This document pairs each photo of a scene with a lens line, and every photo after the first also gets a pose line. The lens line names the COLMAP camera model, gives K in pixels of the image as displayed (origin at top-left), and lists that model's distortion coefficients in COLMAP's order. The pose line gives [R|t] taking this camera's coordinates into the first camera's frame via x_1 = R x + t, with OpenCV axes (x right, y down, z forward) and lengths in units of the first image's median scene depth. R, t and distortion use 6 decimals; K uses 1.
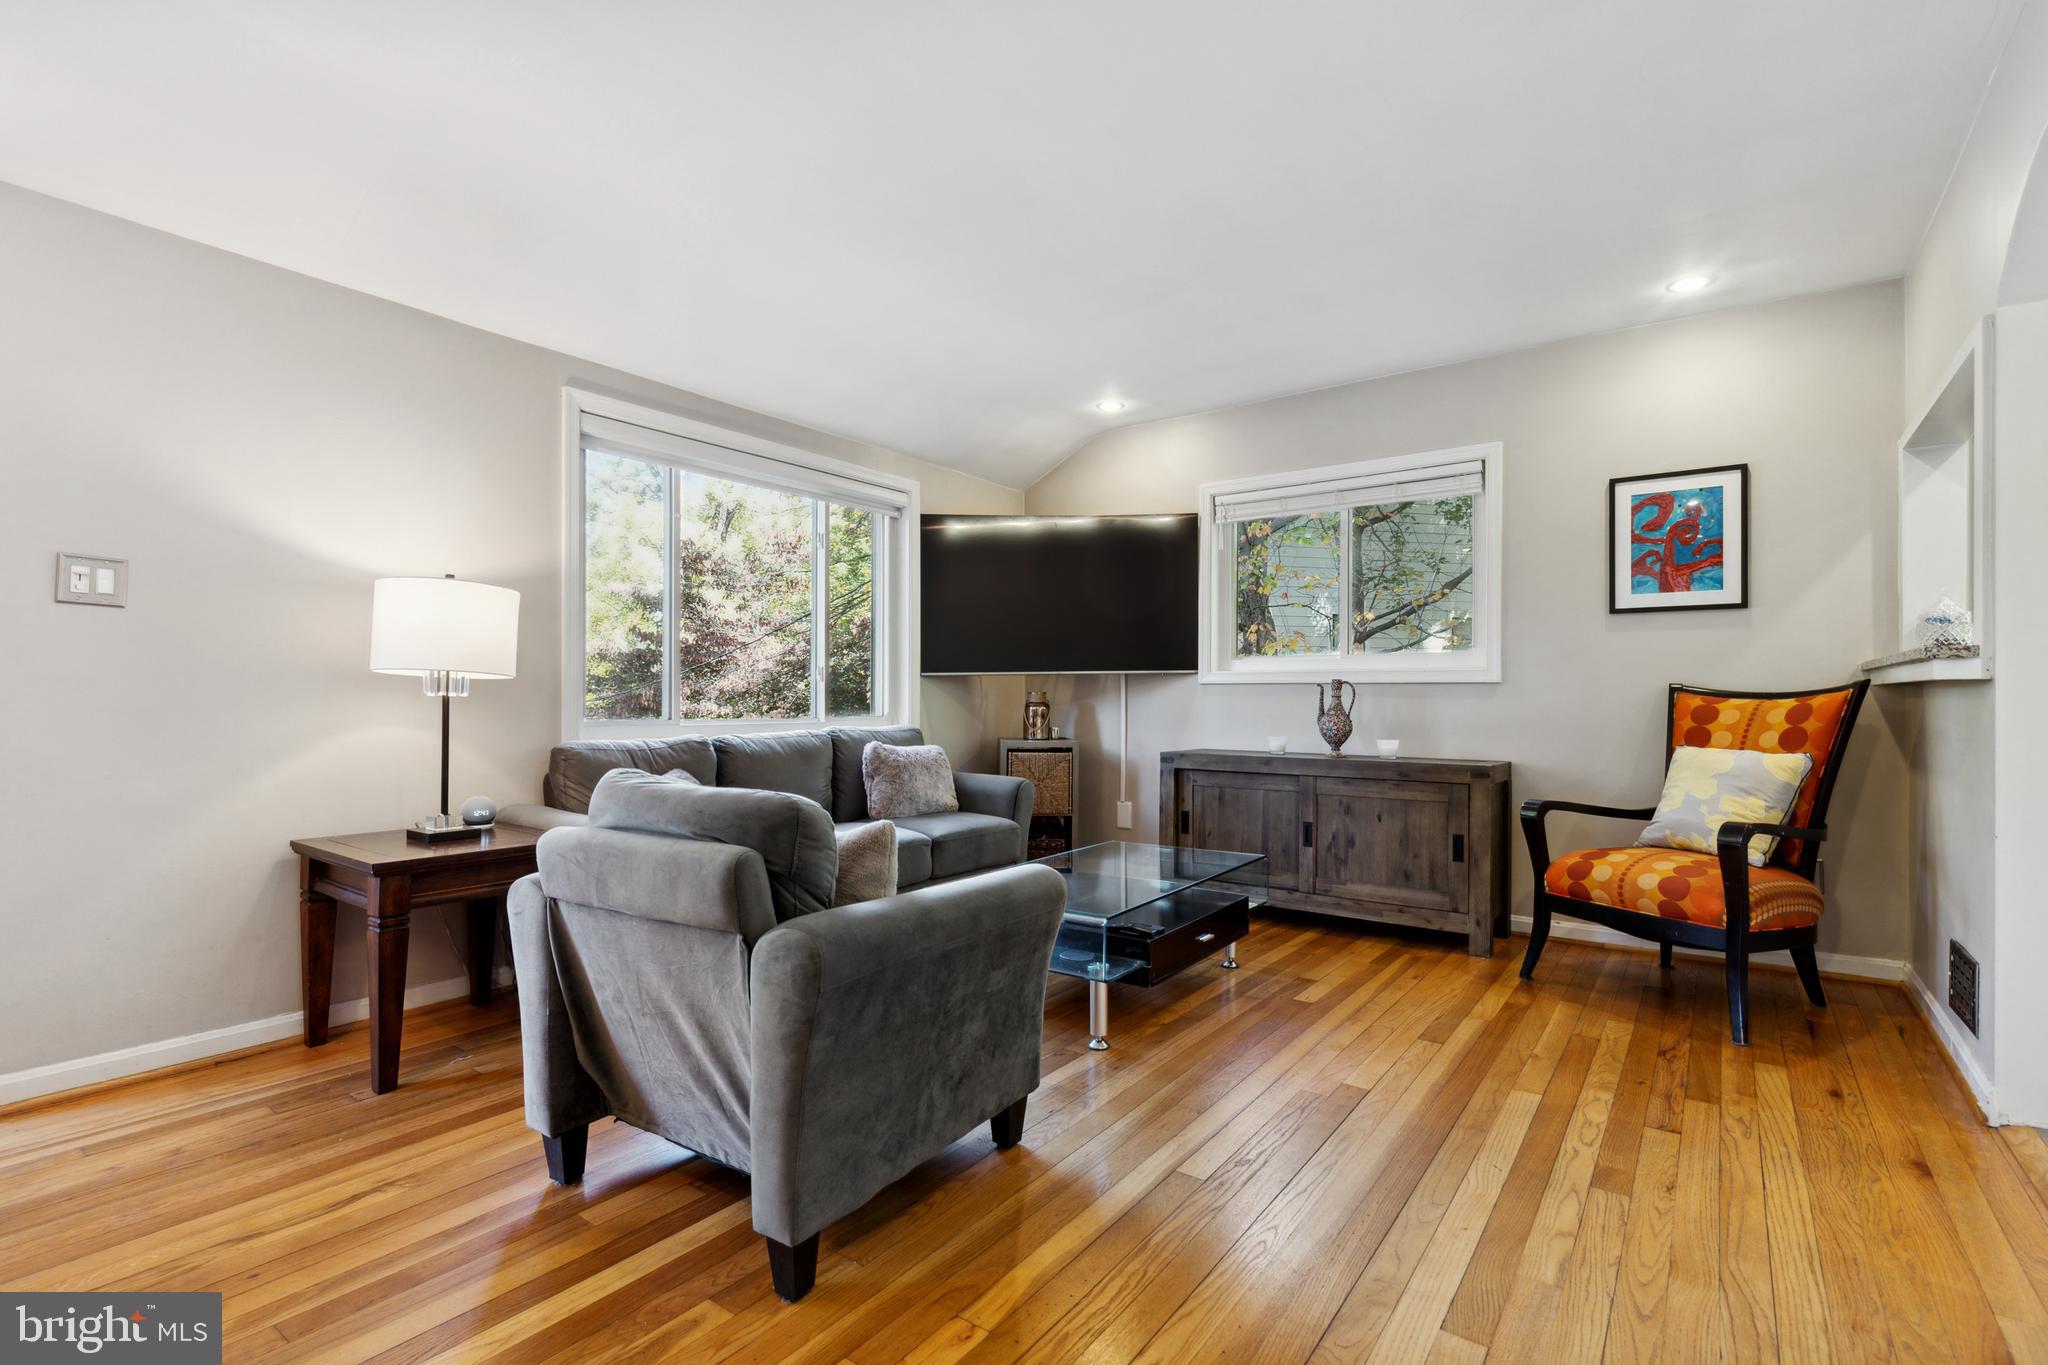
lens RADIAL K [[944.7, 0, 1030.2], [0, 944.7, 677.0], [0, 0, 1]] dist [0.002469, 0.000111]
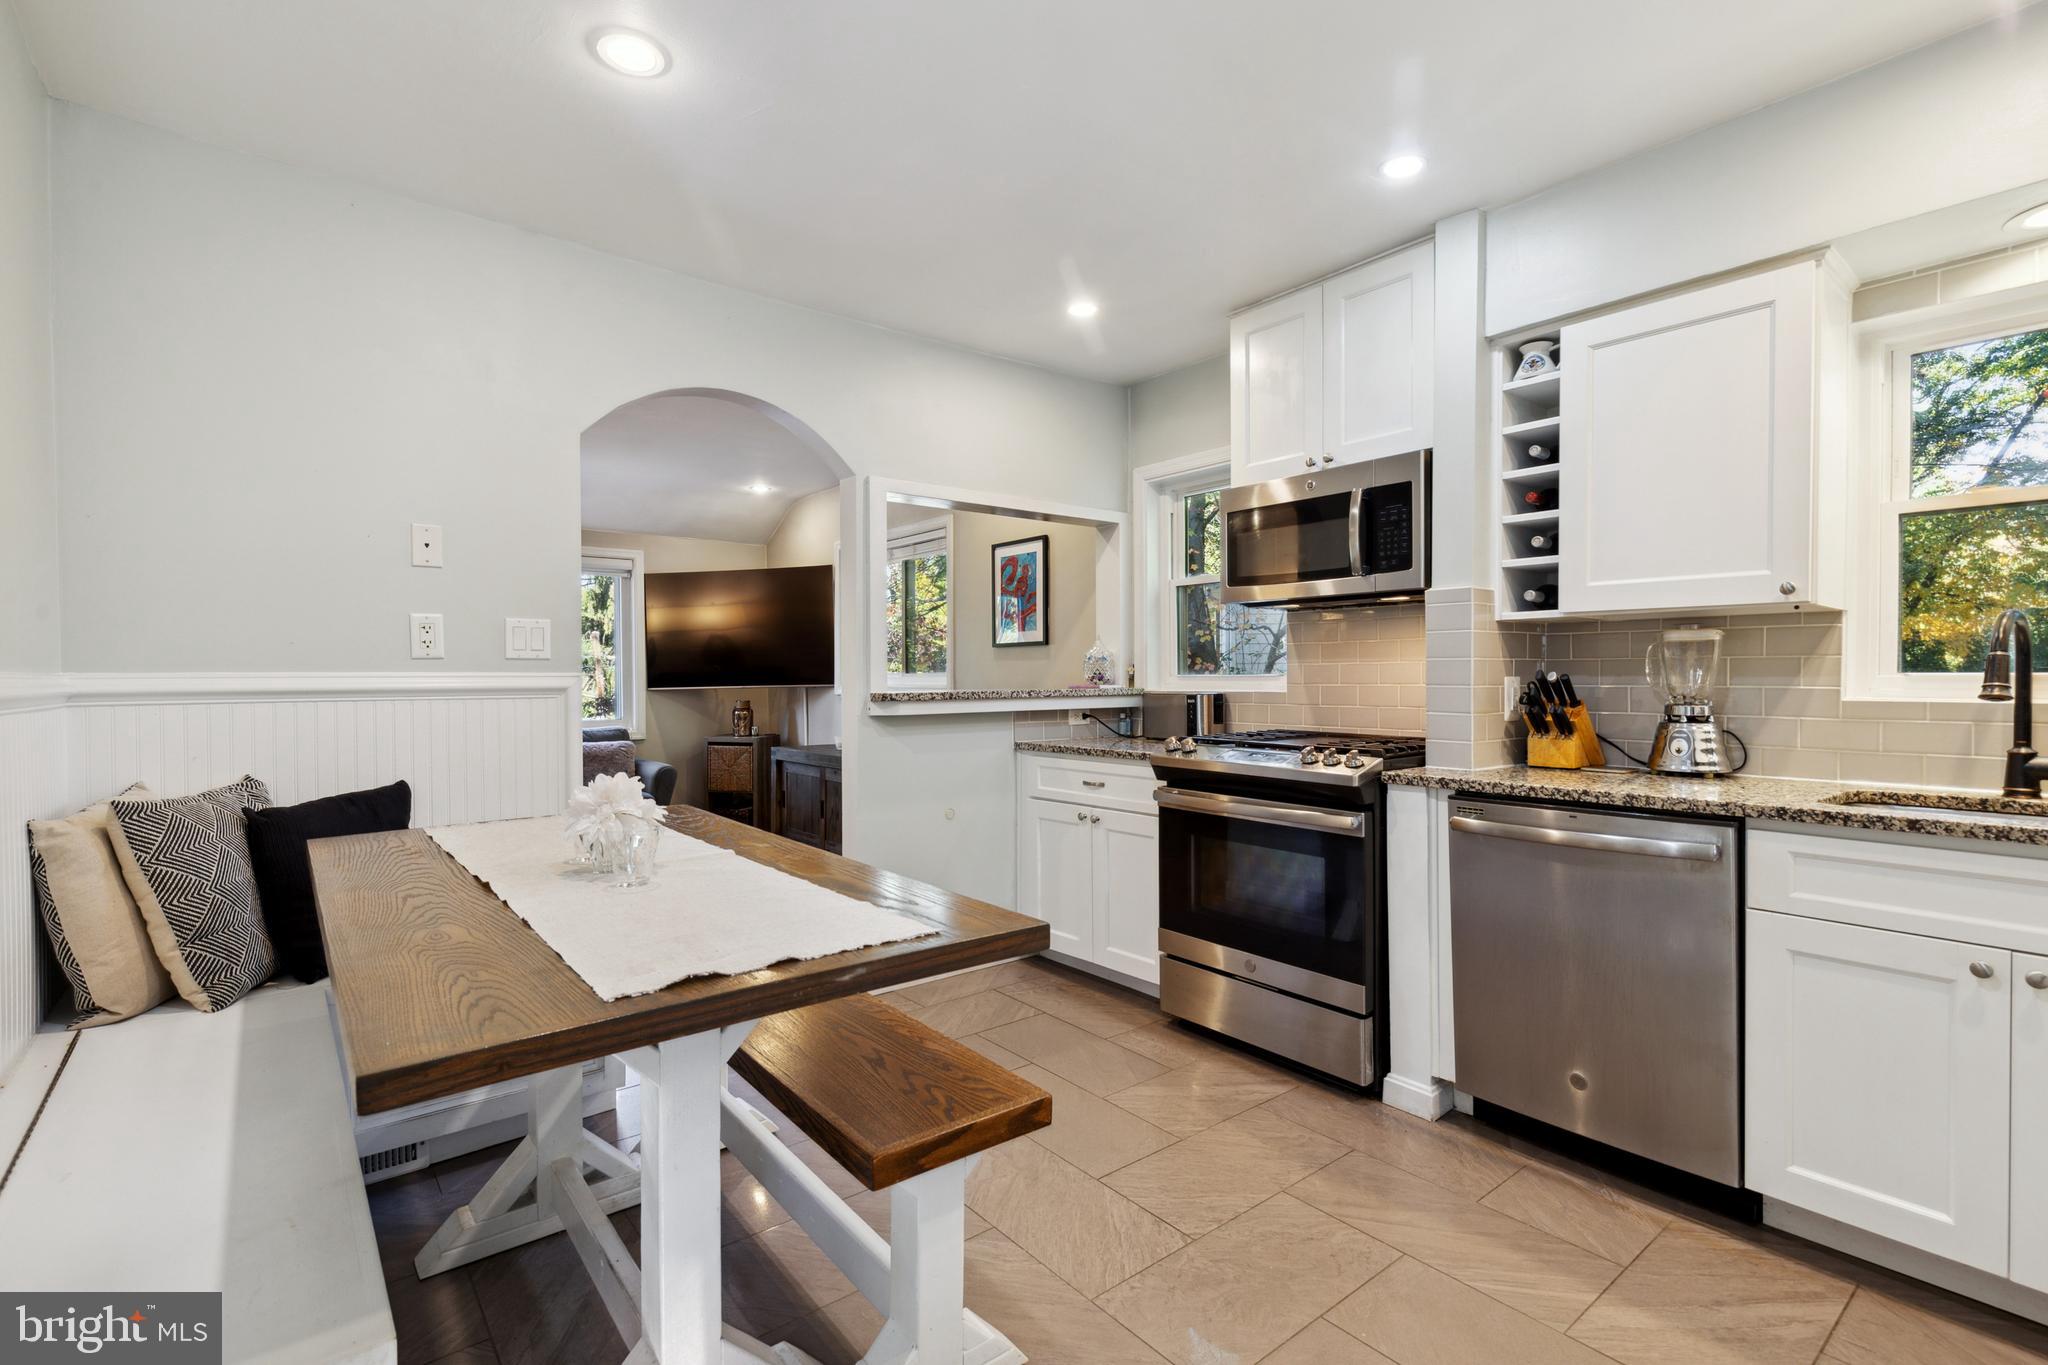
lens RADIAL K [[947.3, 0, 1029.0], [0, 947.3, 701.3], [0, 0, 1]] dist [0.001251, -0.000015]
pose [[0.967734, -0.002142, -0.251967, 1.000517], [0.013737, 0.998925, 0.044266, -0.049884], [0.251601, -0.046299, 0.966723, -0.267541]]
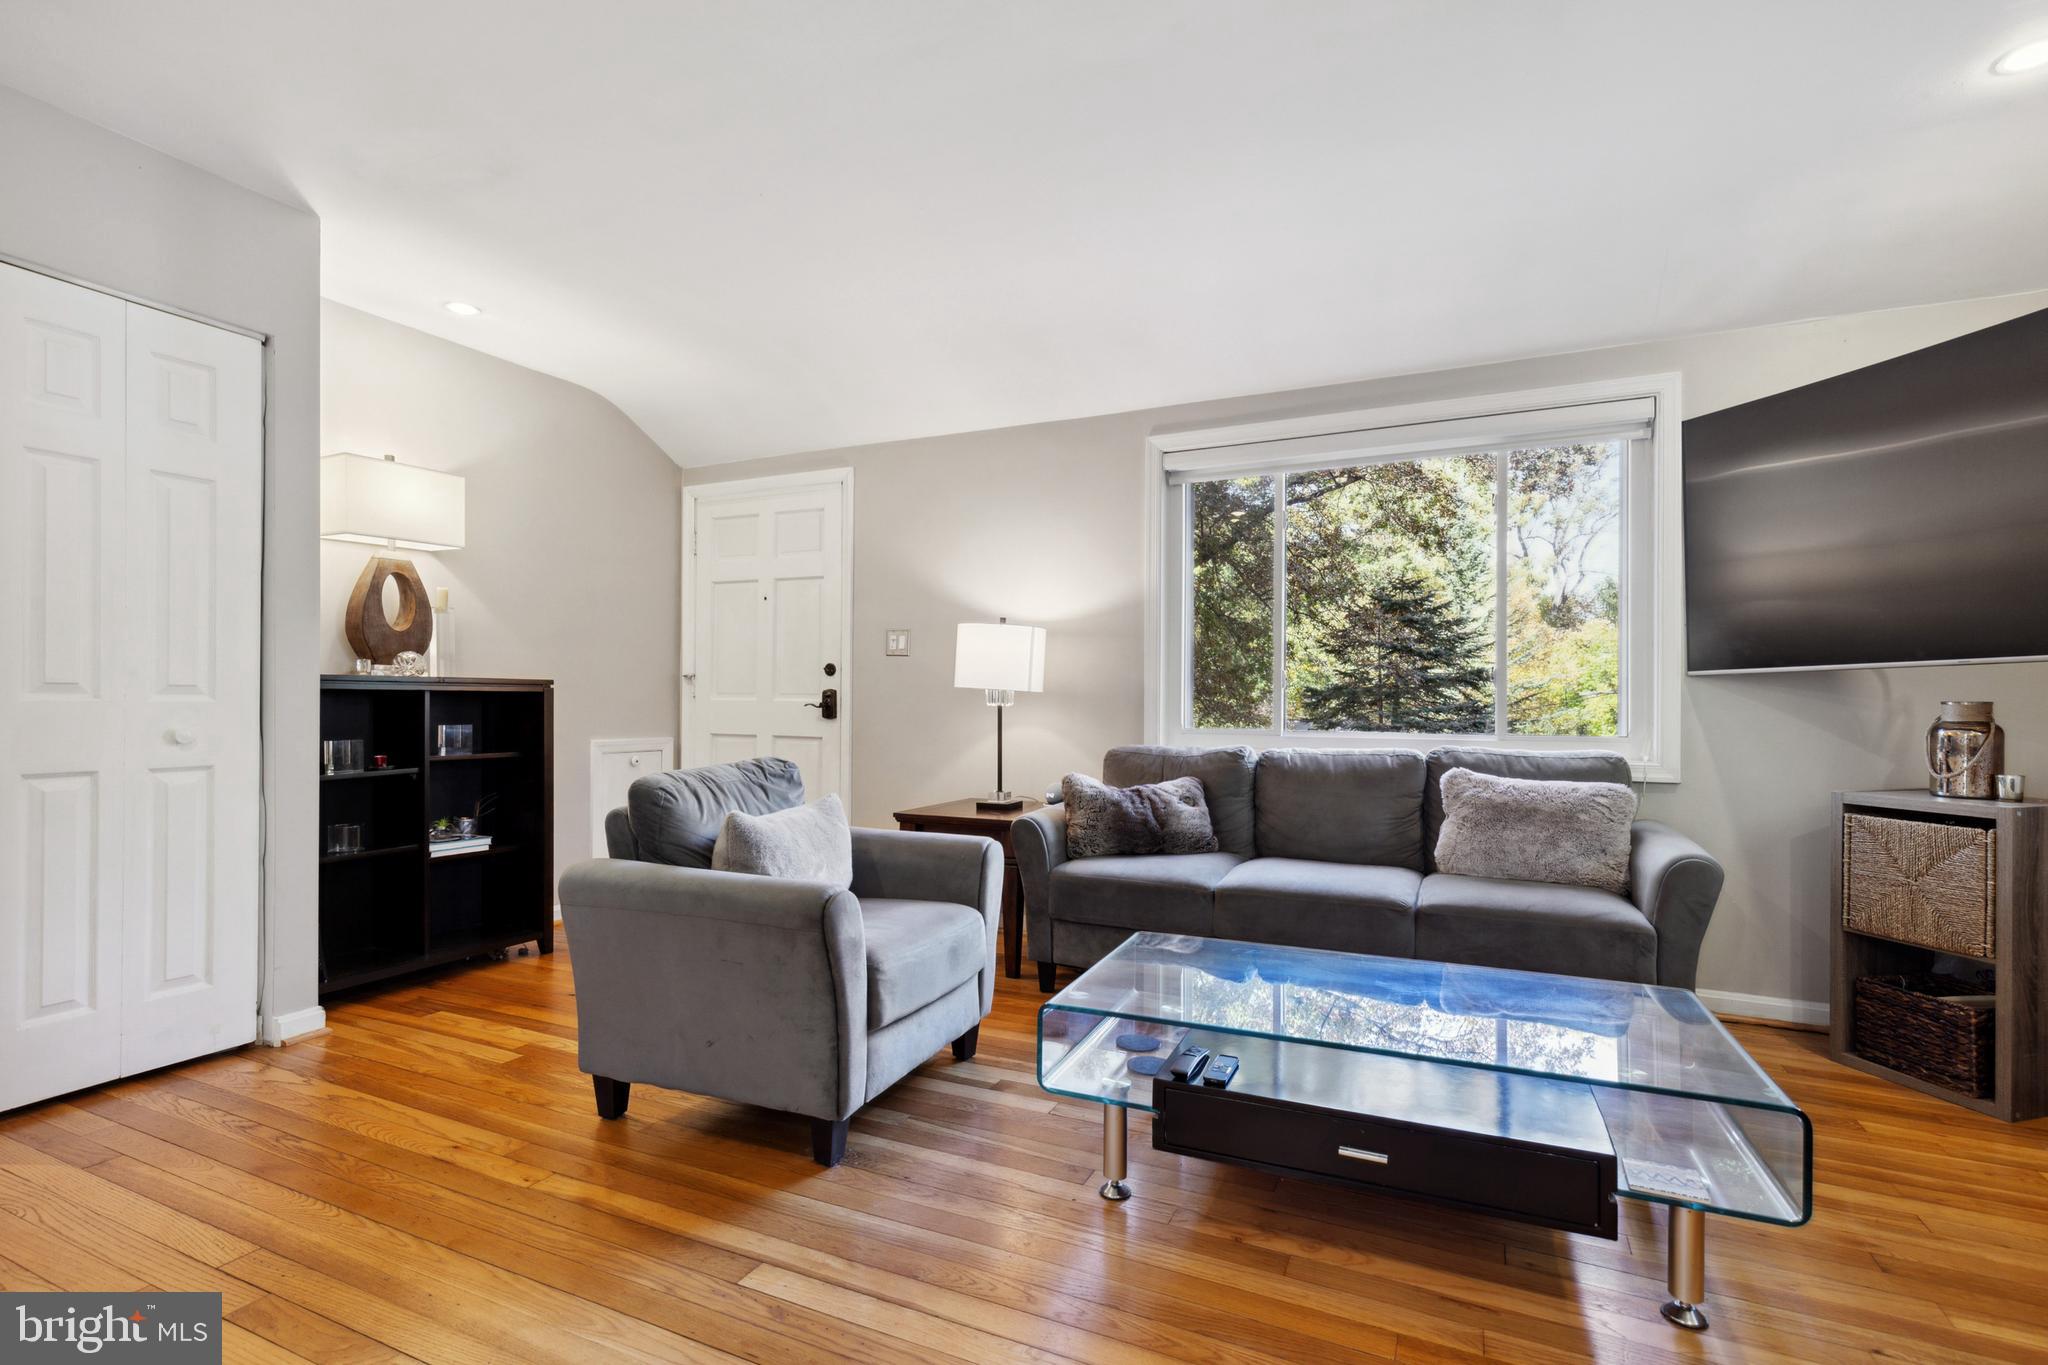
lens RADIAL K [[947.3, 0, 1029.0], [0, 947.3, 701.3], [0, 0, 1]] dist [0.001251, -0.000015]
pose [[0.184059, -0.004717, -0.982904, 0.548885], [0.014922, 0.999887, -0.002004, 0.012703], [0.982802, -0.014298, 0.184108, 0.575352]]
